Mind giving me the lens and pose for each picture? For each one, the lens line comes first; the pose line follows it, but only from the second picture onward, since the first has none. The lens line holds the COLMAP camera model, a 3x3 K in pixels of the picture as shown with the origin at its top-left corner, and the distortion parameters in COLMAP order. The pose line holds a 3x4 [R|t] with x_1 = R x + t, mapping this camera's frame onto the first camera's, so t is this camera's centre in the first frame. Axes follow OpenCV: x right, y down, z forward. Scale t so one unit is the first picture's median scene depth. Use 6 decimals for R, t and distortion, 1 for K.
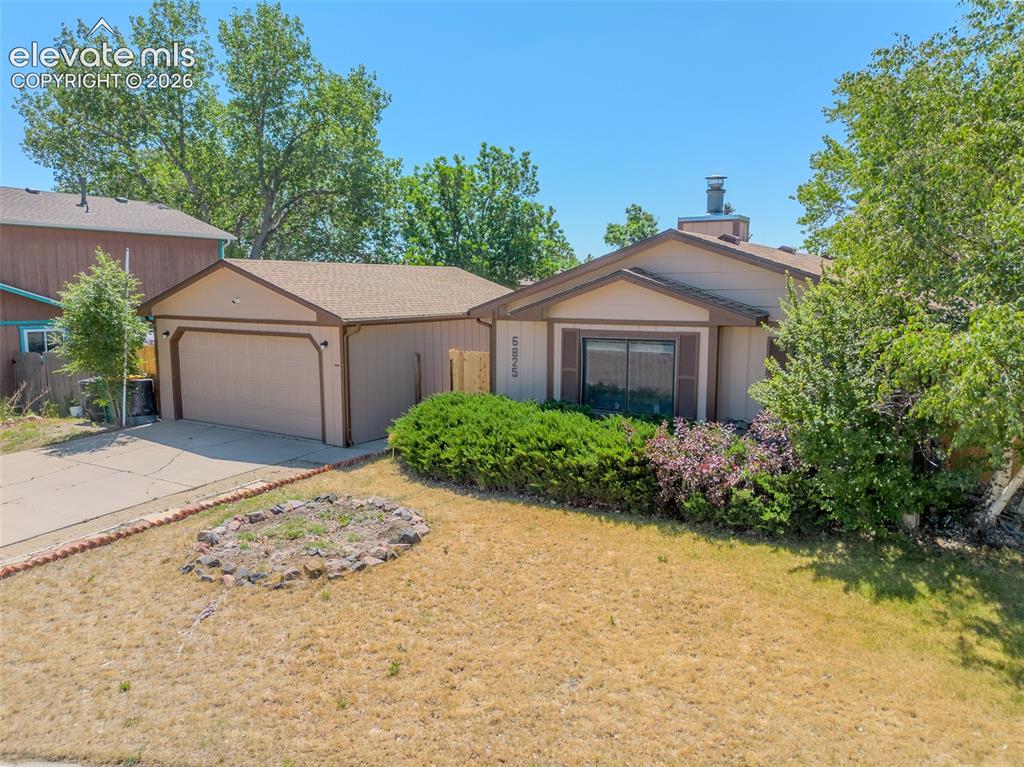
lens RADIAL K [[748.4, 0, 530.8], [0, 748.4, 385.1], [0, 0, 1]] dist [0.051963, -0.000147]
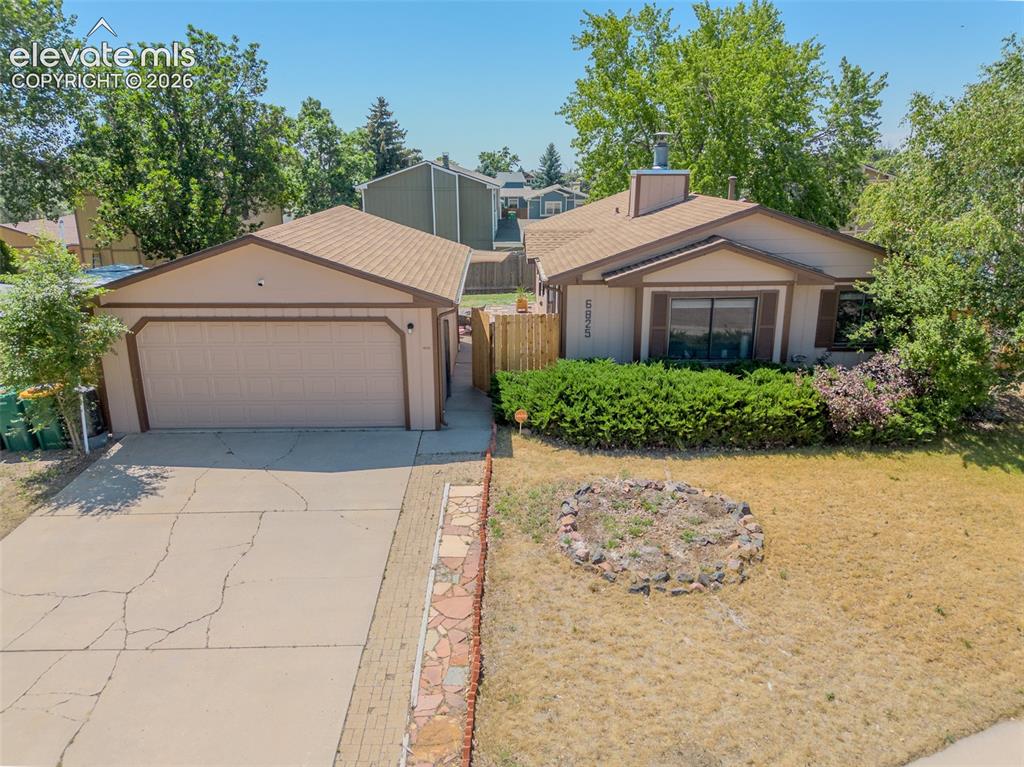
lens RADIAL K [[739.3, 0, 512.0], [0, 739.3, 383.5], [0, 0, 1]] dist [0.050903, -0.051504]
pose [[0.836428, -0.162652, 0.523386, -0.717550], [0.075203, 0.979977, 0.184363, -0.157982], [-0.542894, -0.114846, 0.831912, 0.180215]]
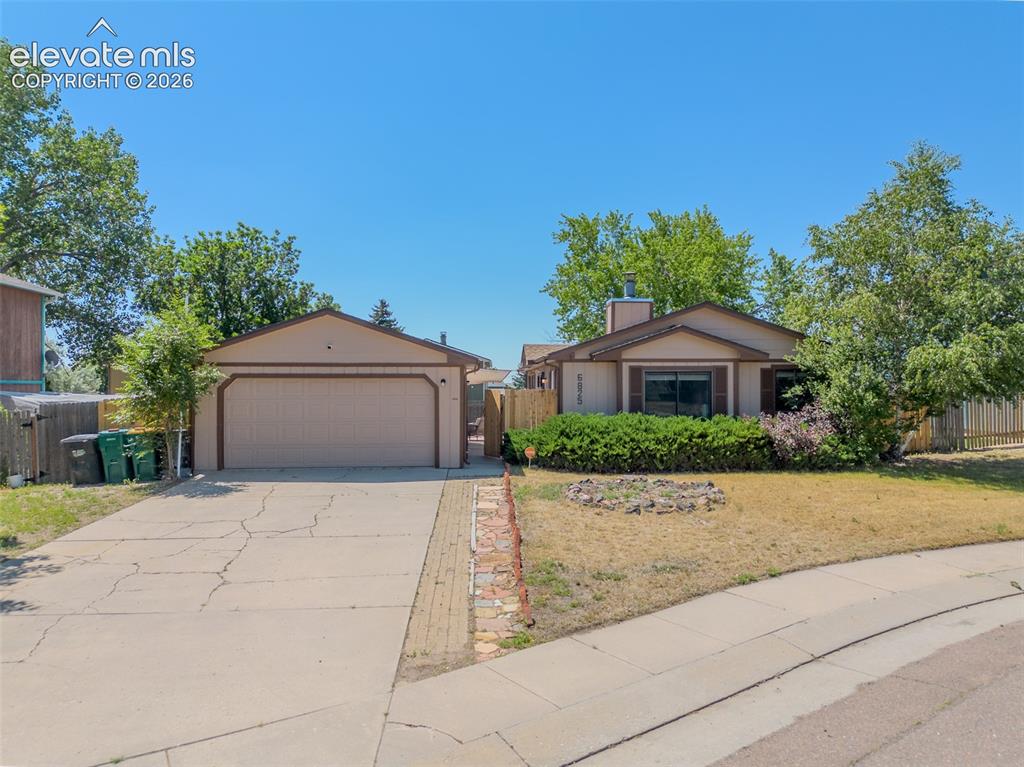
lens RADIAL K [[739.3, 0, 512.0], [0, 739.3, 383.5], [0, 0, 1]] dist [0.050903, -0.051504]
pose [[0.818062, -0.001337, 0.575128, -0.933160], [0.077851, 0.991051, -0.108432, 0.090990], [-0.569836, 0.133478, 0.810845, -0.007533]]
